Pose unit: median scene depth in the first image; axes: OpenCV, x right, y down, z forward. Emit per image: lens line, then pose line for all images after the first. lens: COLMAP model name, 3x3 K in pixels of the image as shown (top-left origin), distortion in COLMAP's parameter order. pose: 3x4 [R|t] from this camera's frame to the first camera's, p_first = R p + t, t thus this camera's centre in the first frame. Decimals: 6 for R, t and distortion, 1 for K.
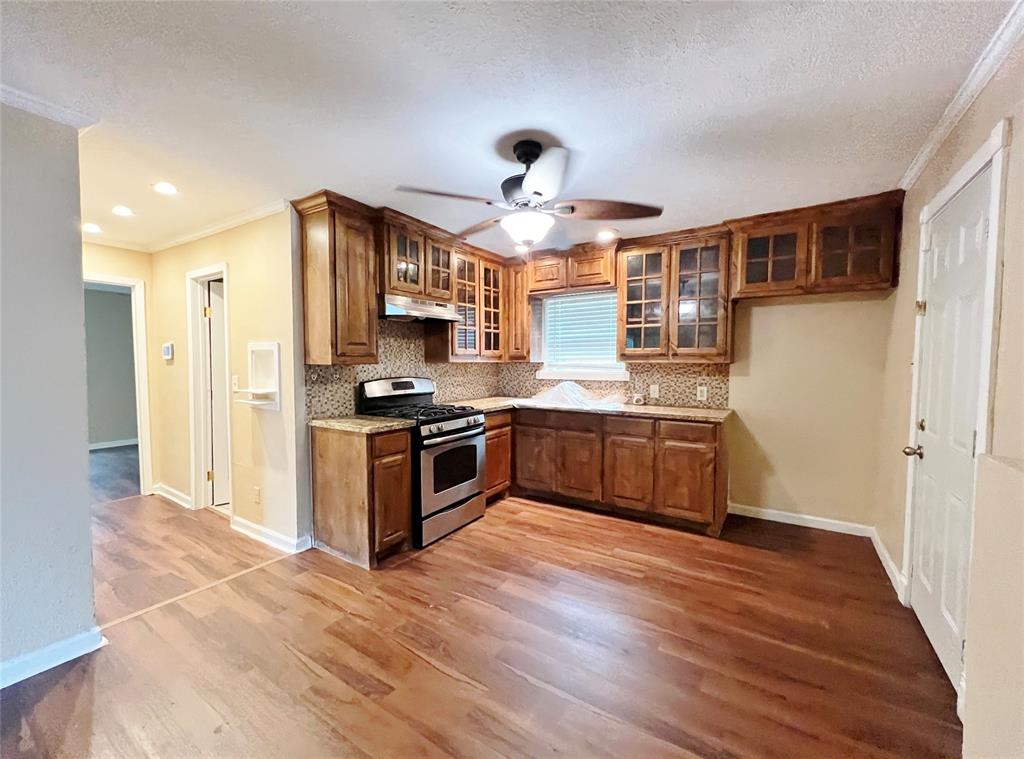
lens RADIAL K [[413.4, 0, 513.1], [0, 413.4, 377.3], [0, 0, 1]] dist [-0.002637, 0.000510]
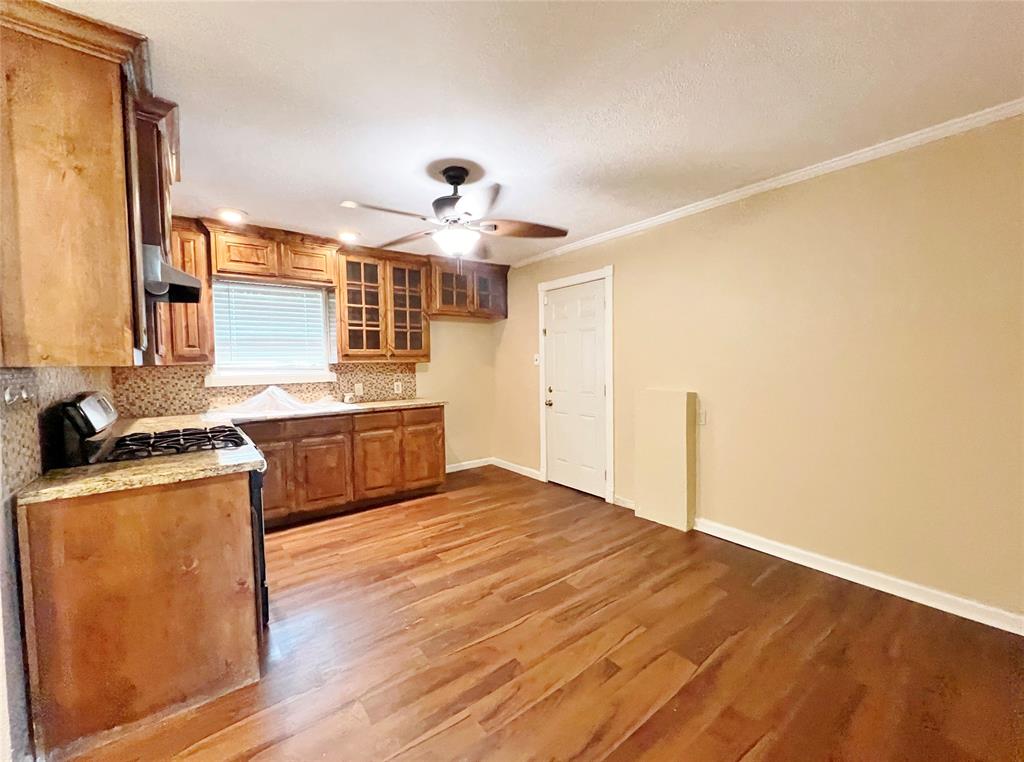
lens RADIAL K [[413.4, 0, 513.8], [0, 413.4, 380.2], [0, 0, 1]] dist [-0.002637, 0.000510]
pose [[0.331758, -0.046324, 0.942227, -0.667163], [0.053142, 0.998125, 0.030360, -0.002146], [-0.941867, 0.040000, 0.333598, 0.322001]]
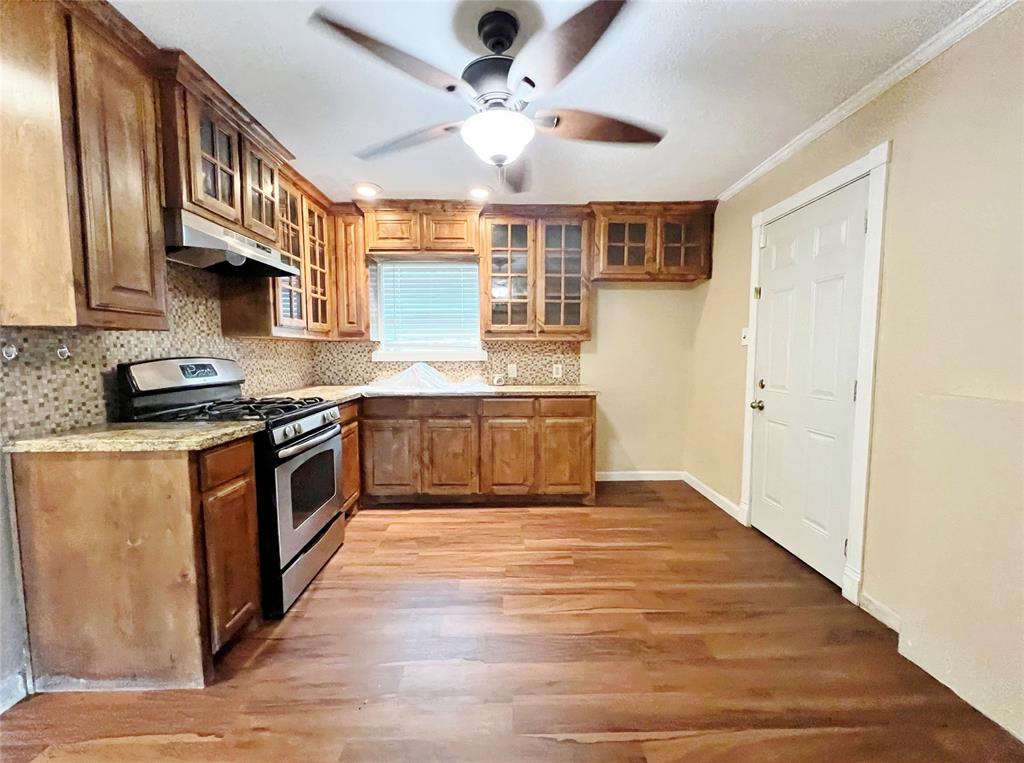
lens RADIAL K [[413.4, 0, 513.3], [0, 413.4, 380.5], [0, 0, 1]] dist [-0.002637, 0.000510]
pose [[0.827576, -0.040422, 0.559896, -0.246027], [0.024251, 0.999047, 0.036282, 0.026641], [-0.560829, -0.016448, 0.827768, 0.245922]]
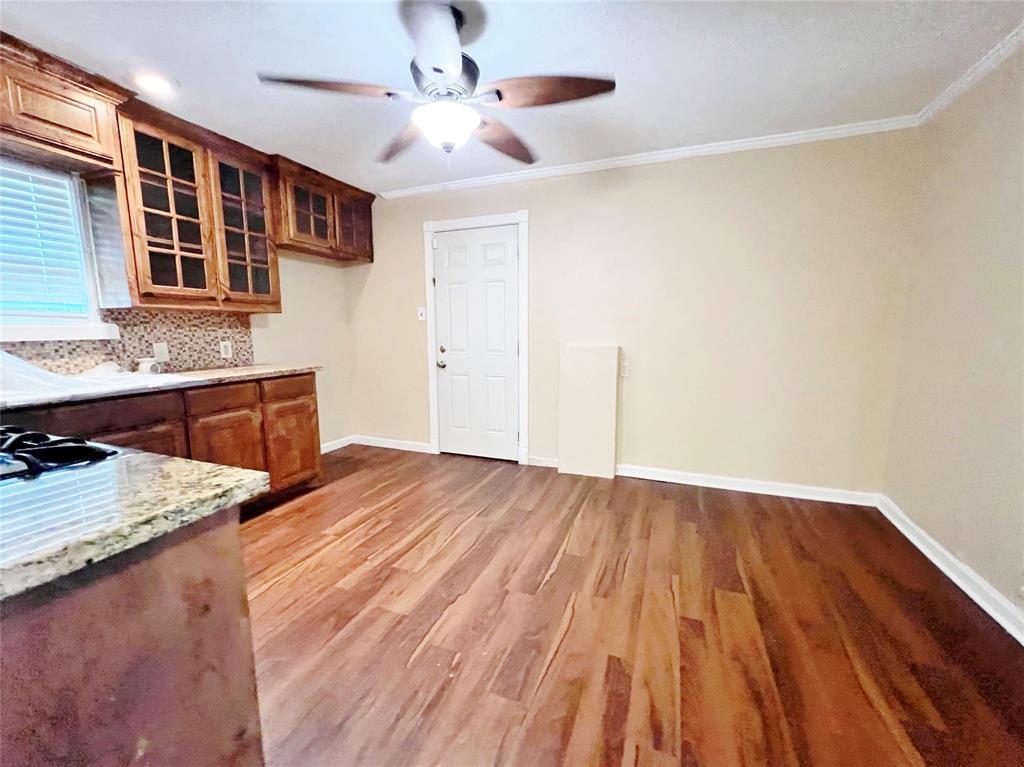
lens RADIAL K [[413.4, 0, 517.0], [0, 413.4, 382.4], [0, 0, 1]] dist [-0.002637, 0.000510]
pose [[-0.205818, -0.128544, 0.970111, -0.549678], [0.040922, 0.989337, 0.139774, 0.014362], [-0.977734, 0.068467, -0.198363, 0.700922]]
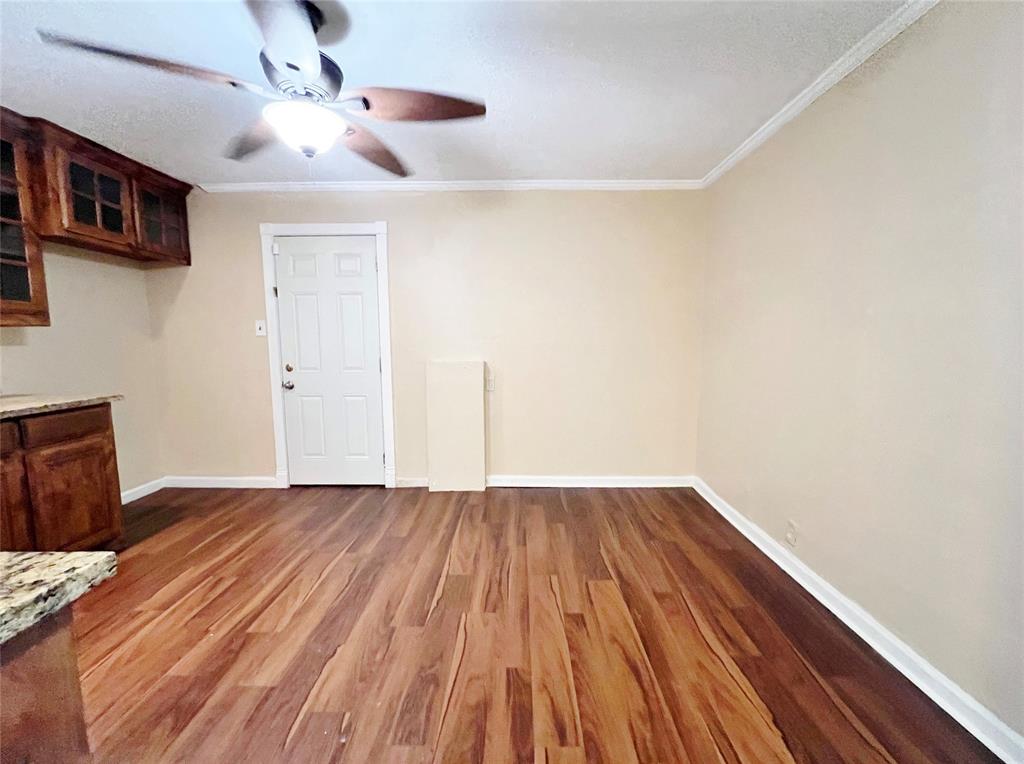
lens RADIAL K [[413.4, 0, 515.7], [0, 413.4, 381.1], [0, 0, 1]] dist [-0.002637, 0.000510]
pose [[-0.536075, -0.083931, 0.839988, -0.534554], [0.036430, 0.991818, 0.122351, 0.002780], [-0.843384, 0.096190, -0.528631, 0.740198]]
